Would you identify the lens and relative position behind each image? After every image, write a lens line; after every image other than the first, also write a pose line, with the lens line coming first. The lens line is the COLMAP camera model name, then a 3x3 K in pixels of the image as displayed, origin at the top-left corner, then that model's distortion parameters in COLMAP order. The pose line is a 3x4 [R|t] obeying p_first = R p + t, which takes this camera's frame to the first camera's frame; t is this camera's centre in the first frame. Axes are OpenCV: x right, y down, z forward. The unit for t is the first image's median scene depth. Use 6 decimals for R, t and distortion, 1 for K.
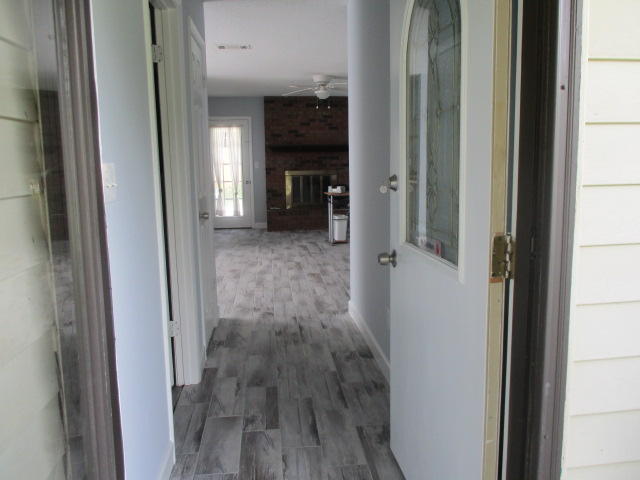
lens RADIAL K [[538.2, 0, 334.1], [0, 538.2, 232.8], [0, 0, 1]] dist [-0.008463, -0.001973]
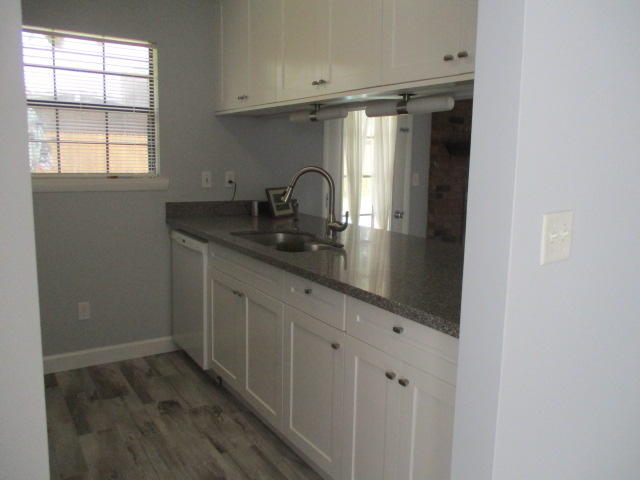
lens RADIAL K [[538.2, 0, 334.1], [0, 538.2, 232.8], [0, 0, 1]] dist [-0.008463, -0.001973]
pose [[0.892777, -0.027727, 0.449644, -0.427899], [0.024694, 0.999616, 0.012608, -0.085530], [-0.449821, -0.000153, 0.893119, 0.600809]]
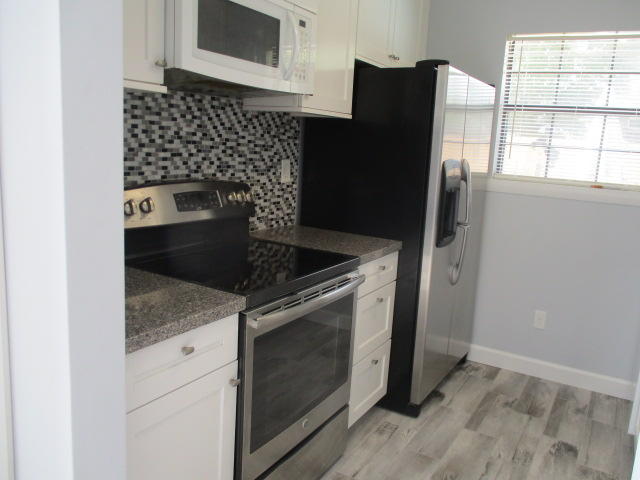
lens RADIAL K [[538.2, 0, 334.1], [0, 538.2, 232.8], [0, 0, 1]] dist [-0.008463, -0.001973]
pose [[0.801924, 0.166441, -0.573772, -0.337287], [-0.157449, 0.985334, 0.065770, -0.090354], [0.576305, 0.037597, 0.816370, 0.629485]]
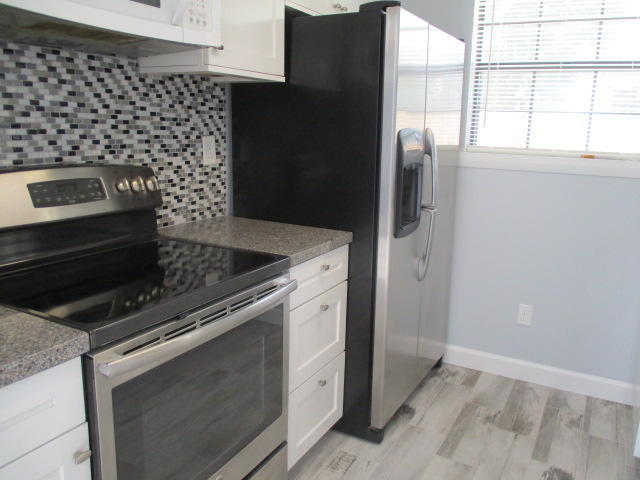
lens RADIAL K [[538.5, 0, 334.1], [0, 538.5, 233.0], [0, 0, 1]] dist [-0.011880, -0.005866]
pose [[0.820614, 0.153766, -0.550408, -0.349924], [-0.121679, 0.988050, 0.094616, -0.093154], [0.558379, -0.010670, 0.829517, 0.684125]]
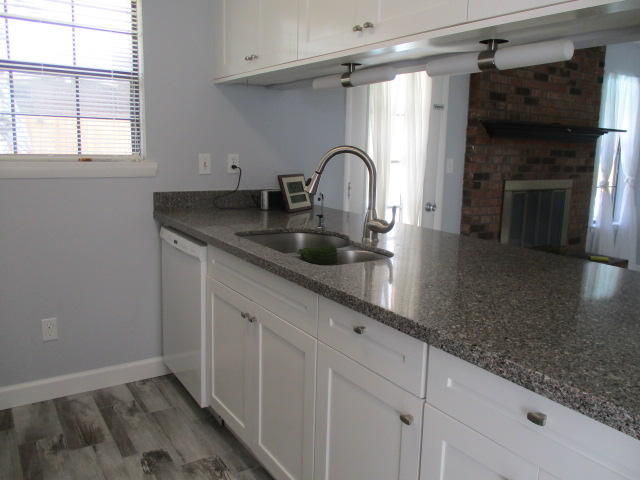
lens RADIAL K [[537.3, 0, 333.7], [0, 537.3, 232.3], [0, 0, 1]] dist [-0.007728, 0.012550]
pose [[0.890161, -0.033186, 0.454436, -0.411474], [0.019663, 0.999213, 0.034453, -0.090681], [-0.455222, -0.021733, 0.890113, 0.673283]]
